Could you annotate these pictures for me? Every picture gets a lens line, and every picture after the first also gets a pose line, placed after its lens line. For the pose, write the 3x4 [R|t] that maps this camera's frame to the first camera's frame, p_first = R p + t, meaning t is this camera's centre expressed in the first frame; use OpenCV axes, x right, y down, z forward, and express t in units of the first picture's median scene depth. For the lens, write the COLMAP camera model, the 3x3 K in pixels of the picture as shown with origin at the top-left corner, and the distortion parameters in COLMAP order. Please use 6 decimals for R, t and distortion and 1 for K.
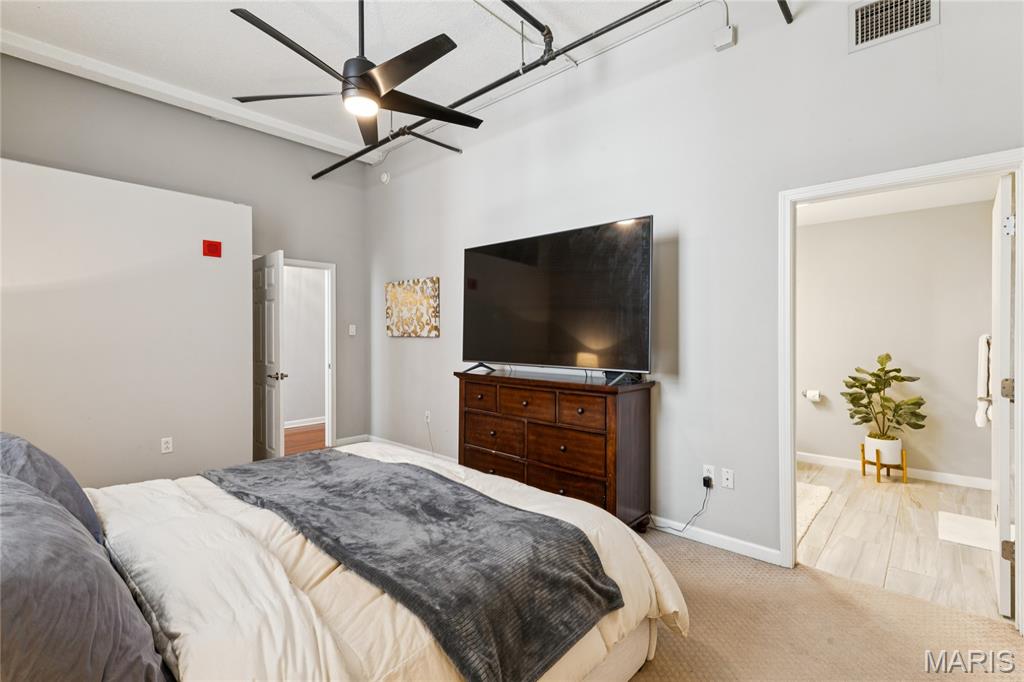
lens RADIAL K [[460.6, 0, 515.1], [0, 460.6, 337.8], [0, 0, 1]] dist [0.000710, -0.001610]
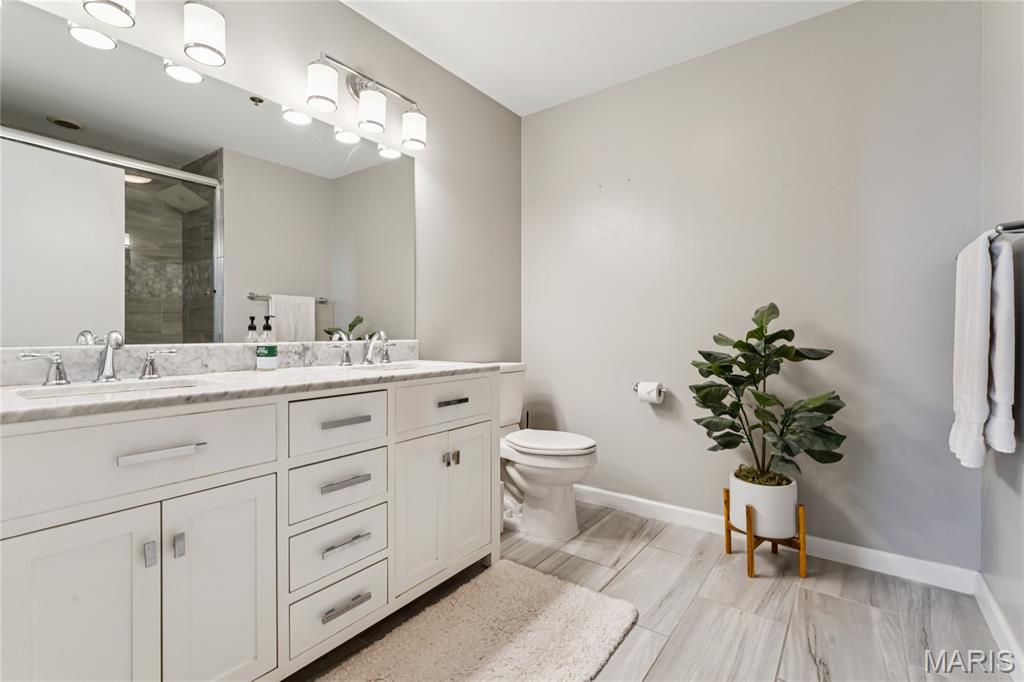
lens RADIAL K [[460.6, 0, 516.0], [0, 460.6, 338.9], [0, 0, 1]] dist [0.000710, -0.001610]
pose [[0.995149, 0.007571, 0.098091, 0.500437], [-0.007811, 0.999967, 0.002056, 0.073258], [-0.098072, -0.002812, 0.995175, 0.553681]]
